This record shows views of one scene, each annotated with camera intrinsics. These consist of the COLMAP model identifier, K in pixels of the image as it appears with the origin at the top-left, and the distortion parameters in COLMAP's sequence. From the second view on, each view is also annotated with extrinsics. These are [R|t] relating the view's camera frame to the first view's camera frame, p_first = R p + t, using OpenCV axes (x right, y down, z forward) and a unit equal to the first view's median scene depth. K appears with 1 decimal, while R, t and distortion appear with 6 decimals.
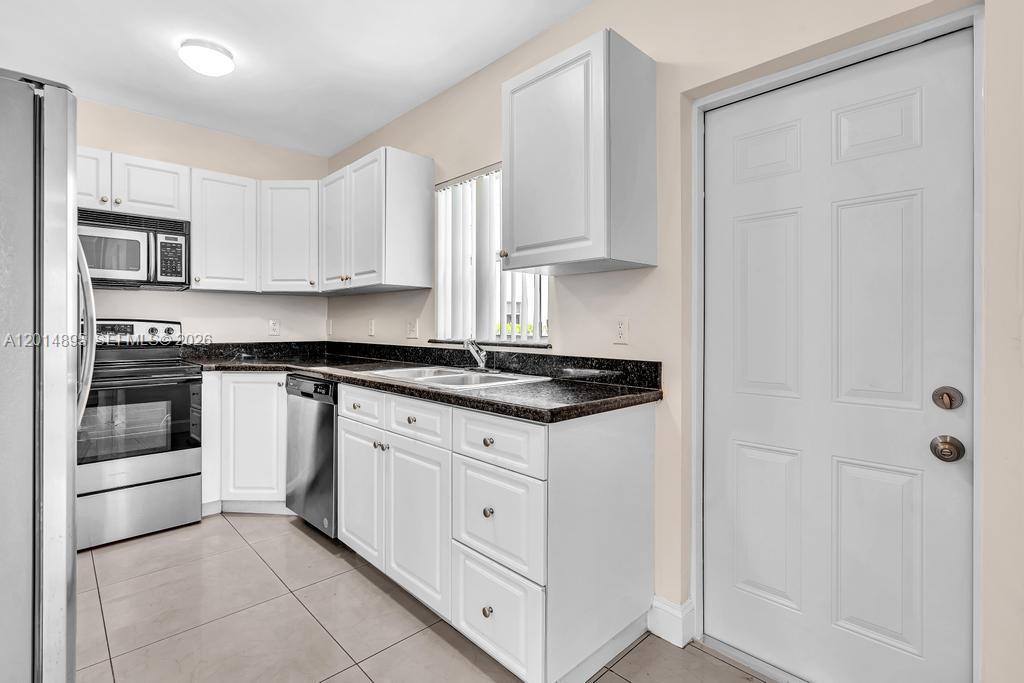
lens RADIAL K [[477.0, 0, 505.7], [0, 477.0, 327.4], [0, 0, 1]] dist [-0.003496, -0.000267]
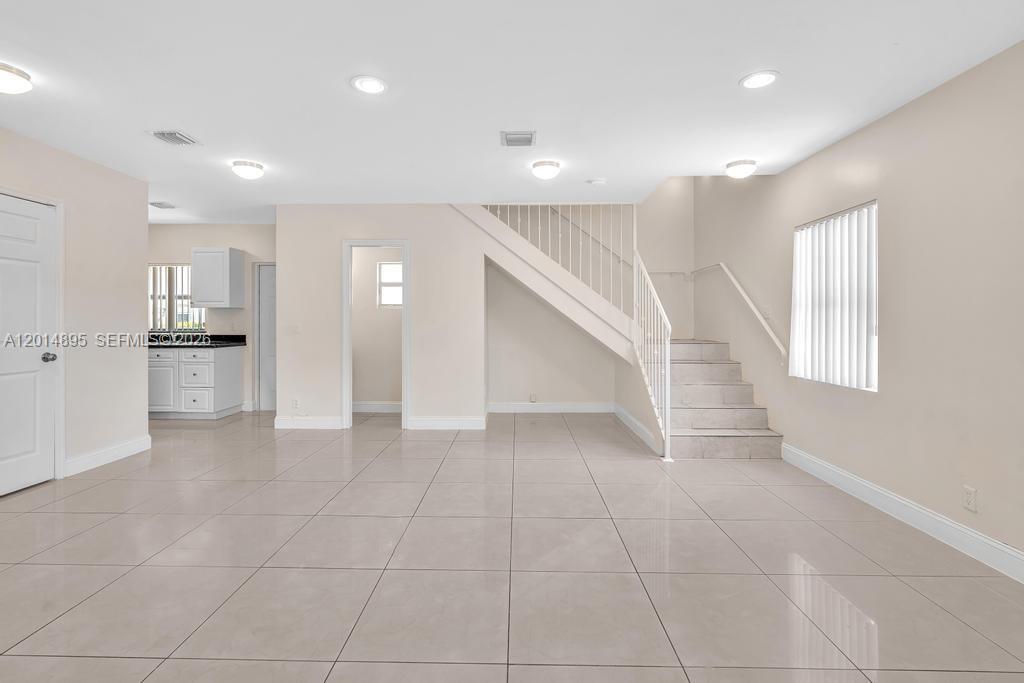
lens RADIAL K [[468.7, 0, 510.1], [0, 468.7, 321.9], [0, 0, 1]] dist [-0.003305, 0.000011]
pose [[0.701278, -0.002224, 0.712885, -0.516407], [0.004002, 0.999992, -0.000818, -0.010041], [-0.712877, 0.003426, 0.701281, -1.883043]]
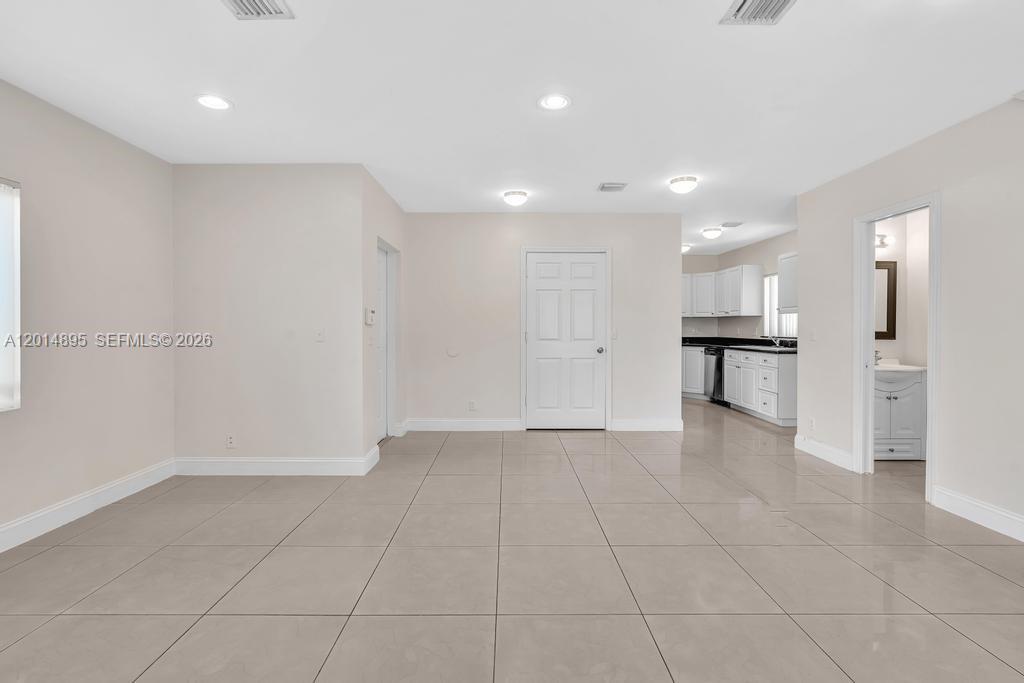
lens RADIAL K [[470.0, 0, 507.5], [0, 470.0, 332.2], [0, 0, 1]] dist [-0.000458, 0.000164]
pose [[0.729537, 0.005348, -0.683920, 0.587290], [-0.001561, 0.999980, 0.006154, -0.009125], [0.683939, -0.003422, 0.729531, -1.817829]]
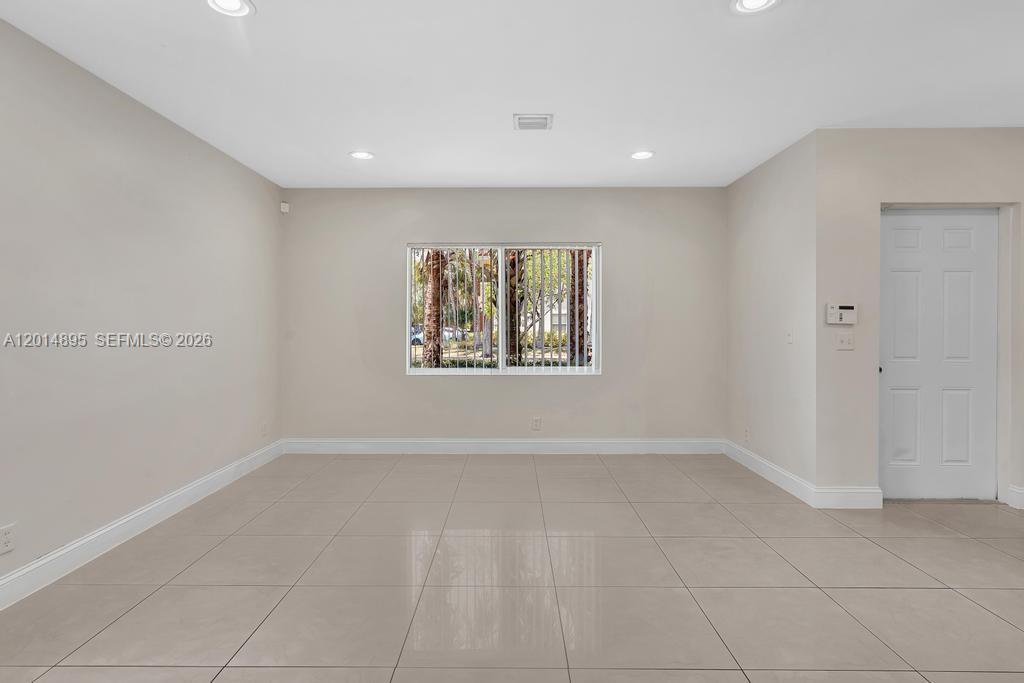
lens RADIAL K [[543.6, 0, 500.2], [0, 543.6, 327.0], [0, 0, 1]] dist [0.003878, 0.000619]
pose [[-0.700880, -0.002119, -0.713276, 0.796091], [-0.003524, 0.999994, 0.000492, -0.007432], [0.713270, 0.002859, -0.700883, -0.716936]]
